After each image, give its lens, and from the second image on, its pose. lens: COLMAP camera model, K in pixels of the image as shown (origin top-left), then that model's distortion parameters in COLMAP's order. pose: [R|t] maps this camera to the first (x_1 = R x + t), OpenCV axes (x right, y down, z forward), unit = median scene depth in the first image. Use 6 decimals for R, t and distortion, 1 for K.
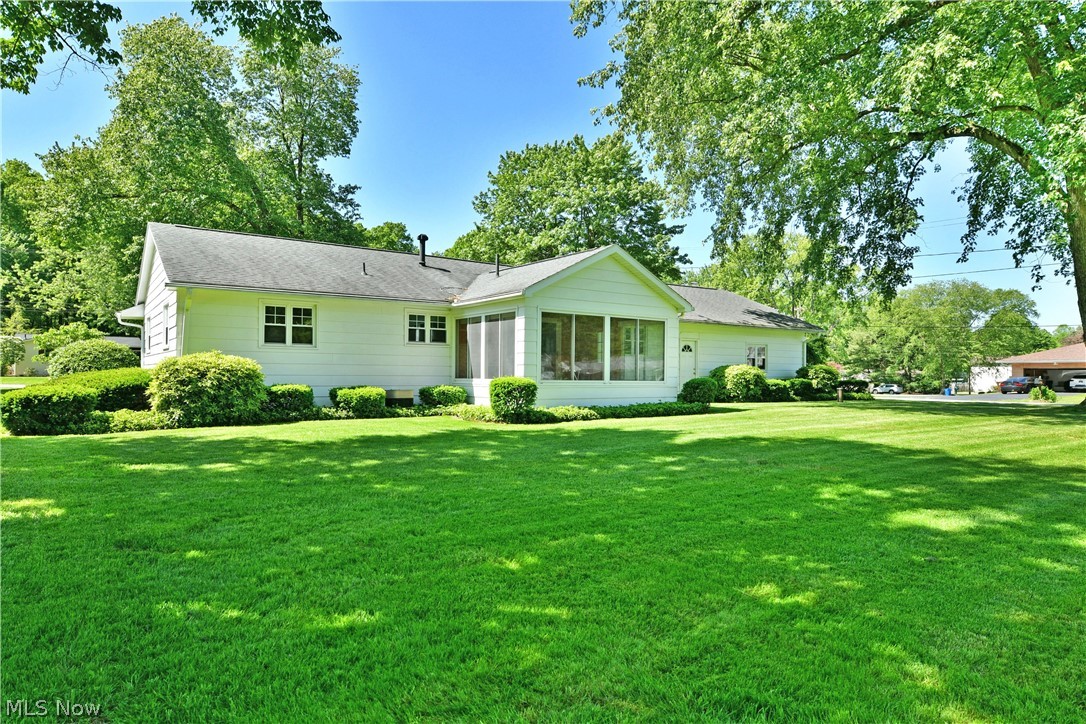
lens RADIAL K [[631.2, 0, 543.0], [0, 631.2, 362.0], [0, 0, 1]] dist [0.004493, 0.000565]
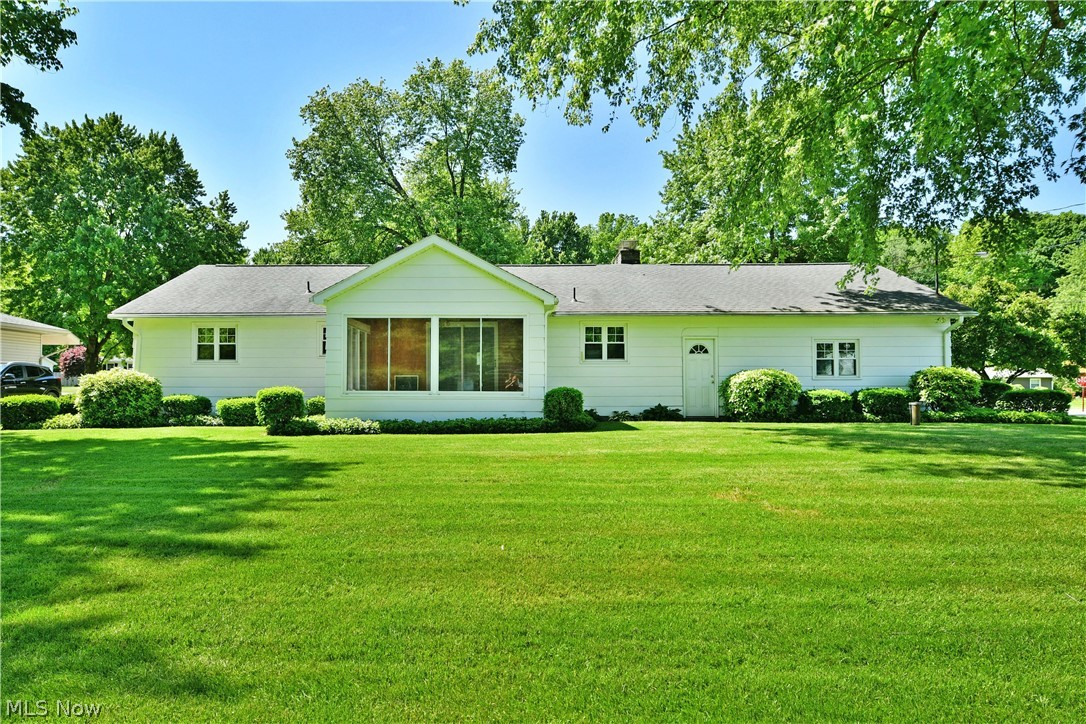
lens RADIAL K [[608.7, 0, 542.9], [0, 608.7, 395.8], [0, 0, 1]] dist [0.024155, 0.000381]
pose [[0.835316, 0.002645, -0.549763, 0.669699], [0.015644, 0.999469, 0.028578, 0.013679], [0.549547, -0.032473, 0.834831, 0.362091]]
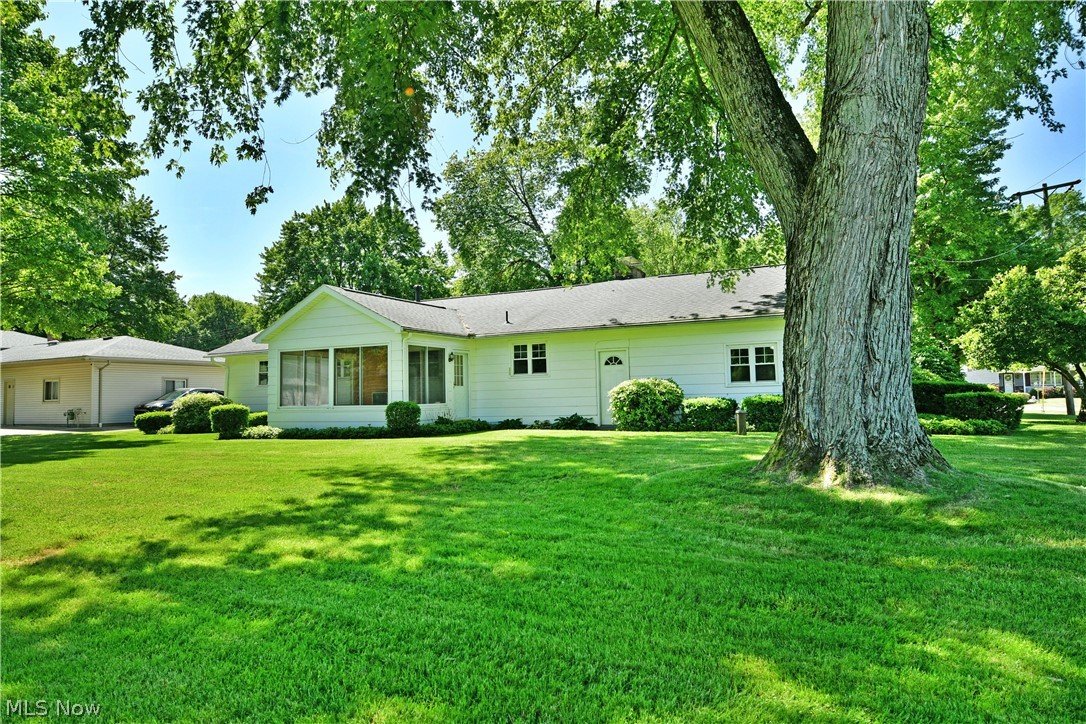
lens RADIAL K [[631.2, 0, 543.0], [0, 631.2, 362.0], [0, 0, 1]] dist [0.004493, 0.000565]
pose [[0.525732, -0.066659, -0.848035, 4.668759], [0.040693, 0.997754, -0.053201, 0.099297], [0.849677, -0.006539, 0.527264, 2.736080]]
